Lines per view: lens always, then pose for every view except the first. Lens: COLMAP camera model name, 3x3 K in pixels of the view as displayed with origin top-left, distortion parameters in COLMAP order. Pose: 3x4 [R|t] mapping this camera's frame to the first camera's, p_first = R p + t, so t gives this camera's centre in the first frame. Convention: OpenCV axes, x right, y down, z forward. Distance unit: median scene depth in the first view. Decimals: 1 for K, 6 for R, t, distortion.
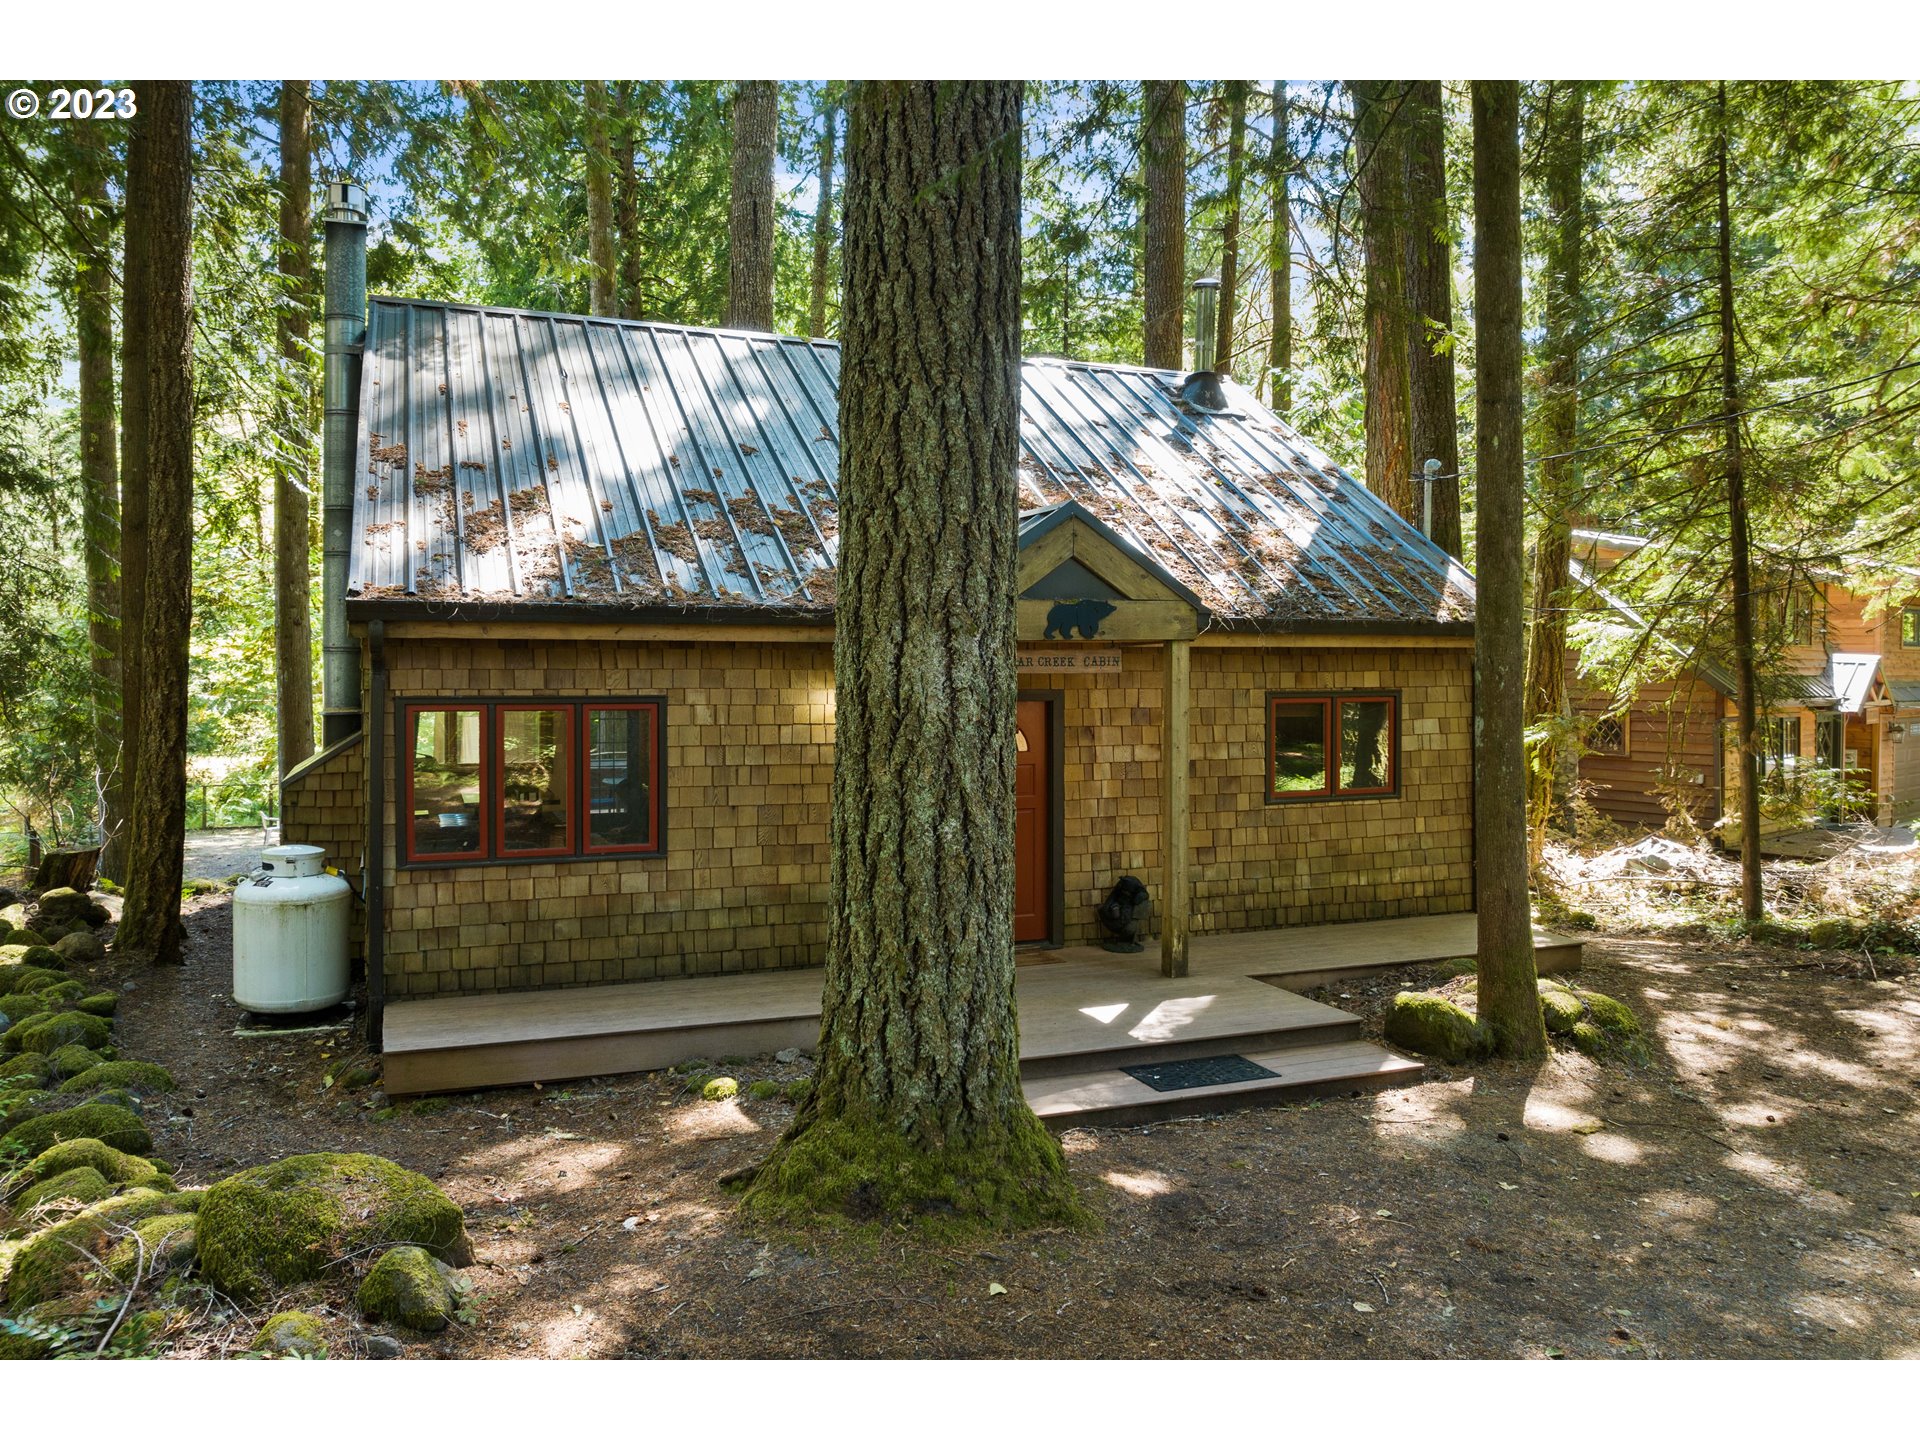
lens RADIAL K [[1180.5, 0, 985.4], [0, 1180.5, 681.4], [0, 0, 1]] dist [-0.027309, -0.001544]
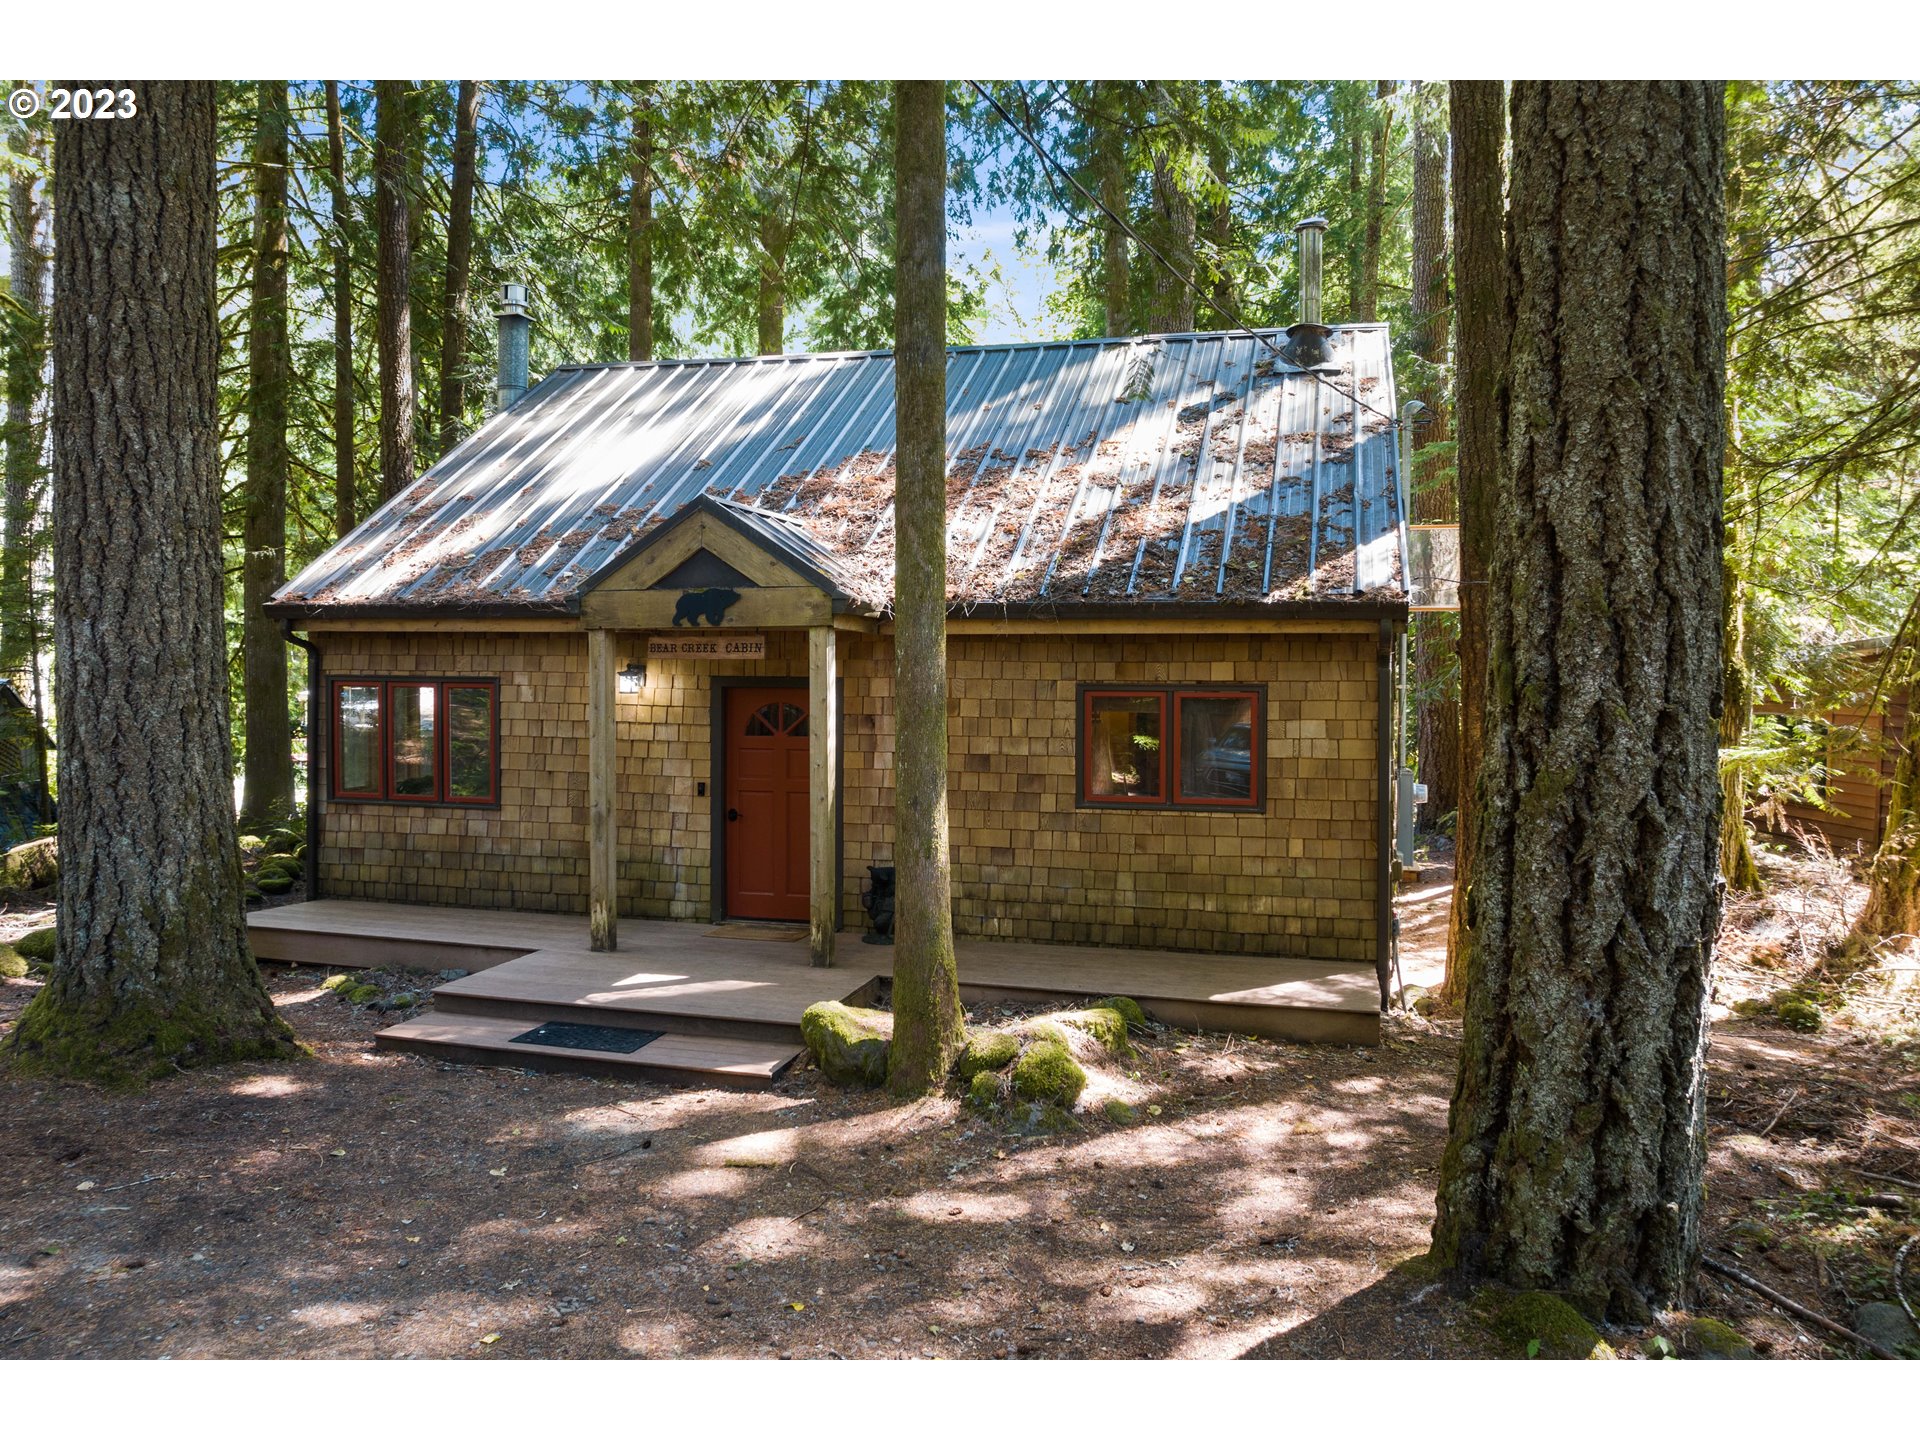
lens RADIAL K [[1180.5, 0, 985.4], [0, 1180.5, 681.4], [0, 0, 1]] dist [-0.027309, -0.001544]
pose [[0.848187, 0.011864, -0.529564, 1.046455], [-0.012357, 0.999920, 0.002609, 0.008960], [0.529553, 0.004331, 0.848266, 0.302897]]
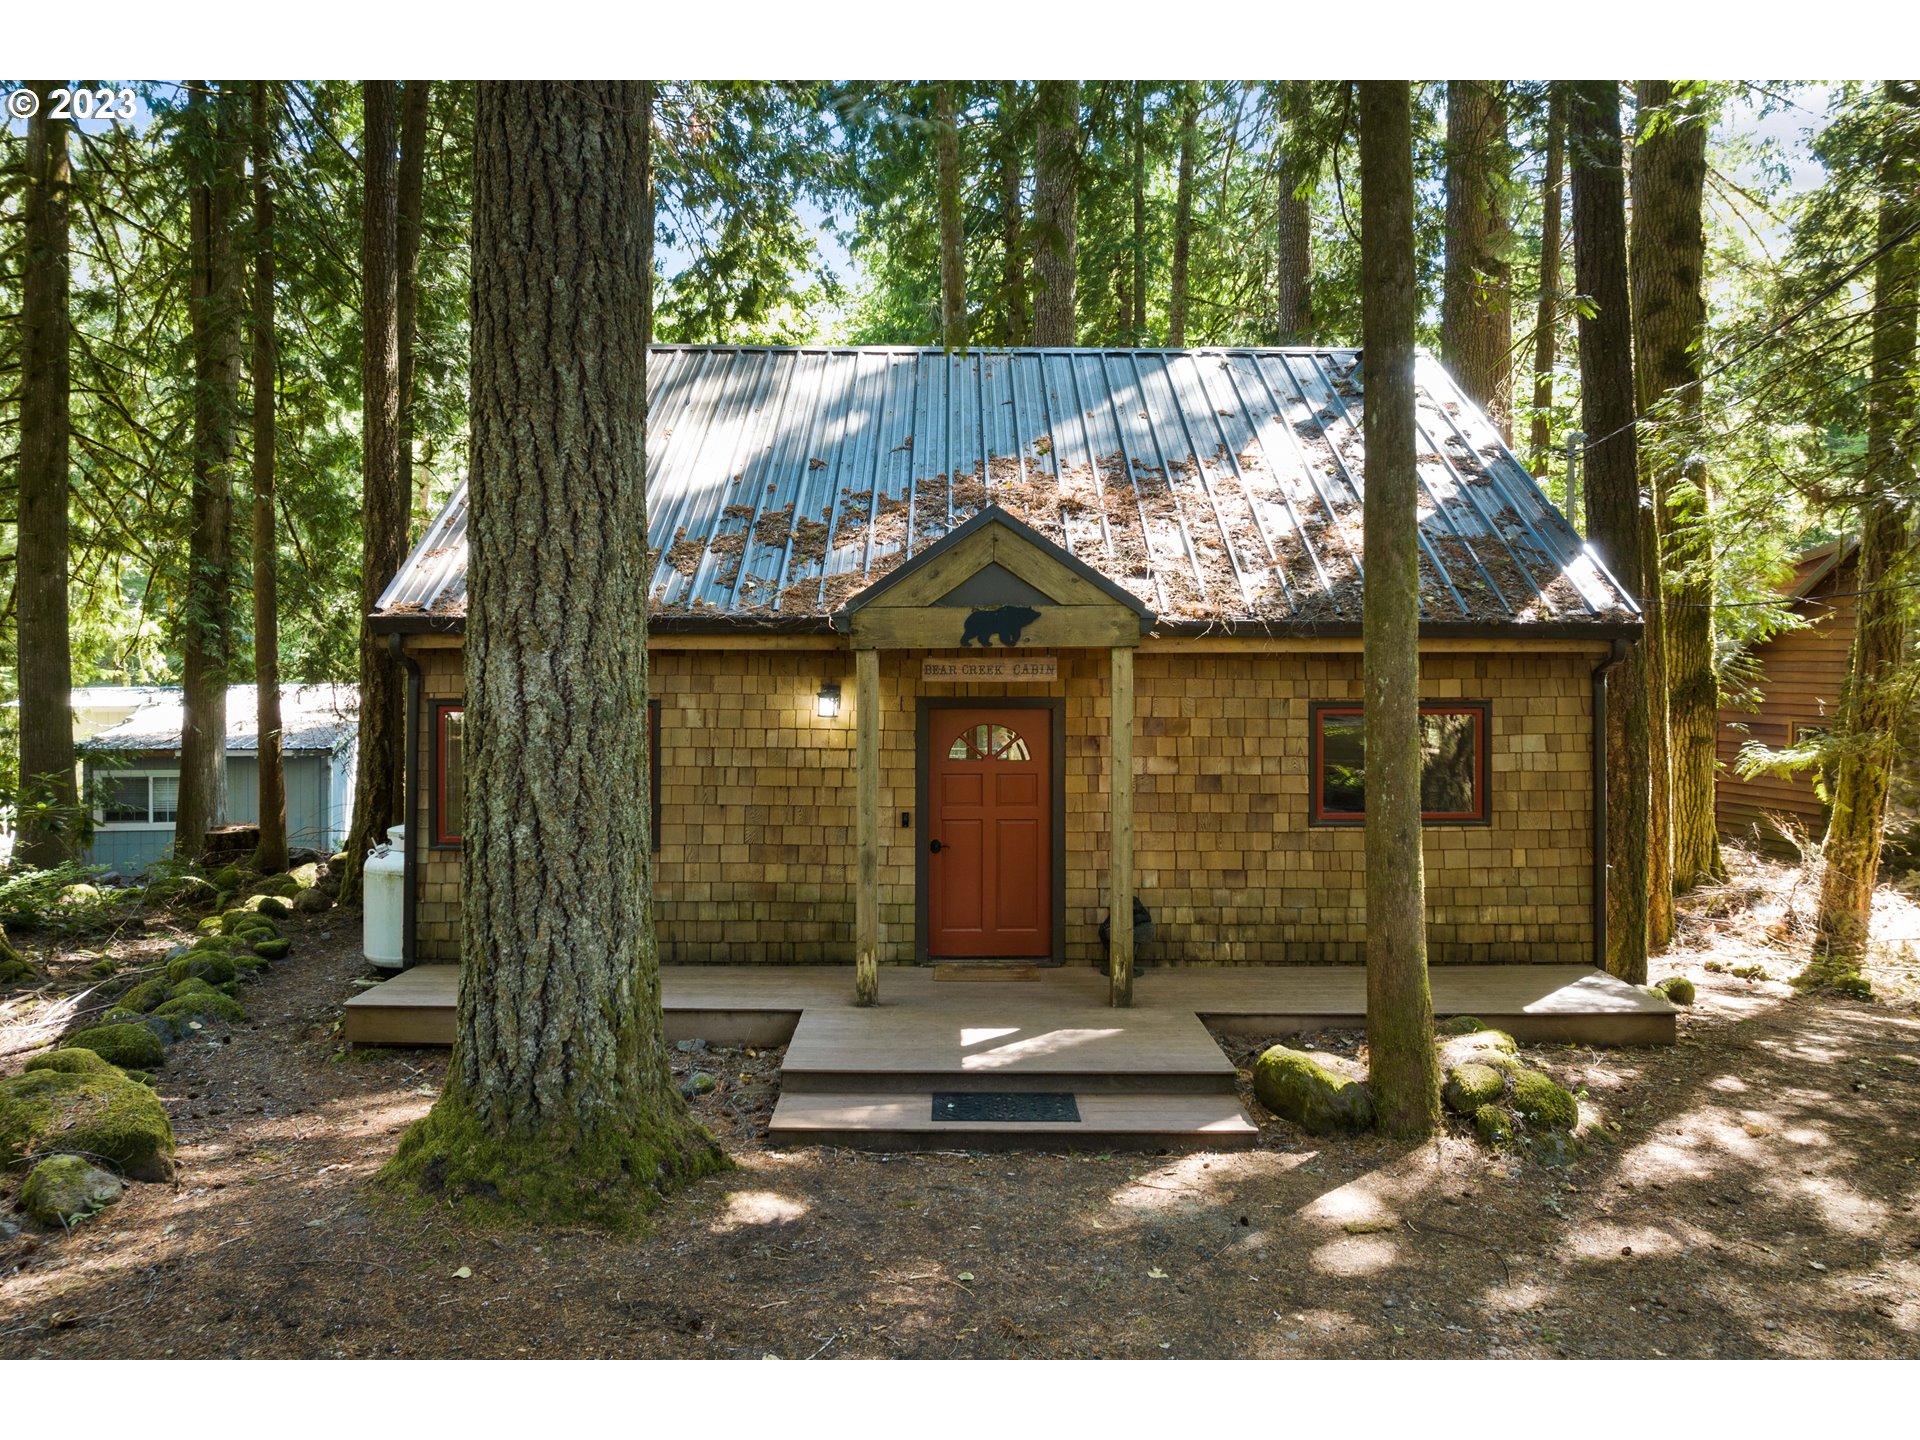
lens RADIAL K [[1202.3, 0, 1014.5], [0, 1202.3, 654.6], [0, 0, 1]] dist [-0.027263, -0.003400]
pose [[0.947408, -0.001115, -0.320026, 0.504914], [-0.005608, 0.999783, -0.020085, -0.011914], [0.319979, 0.020824, 0.947196, 0.084131]]
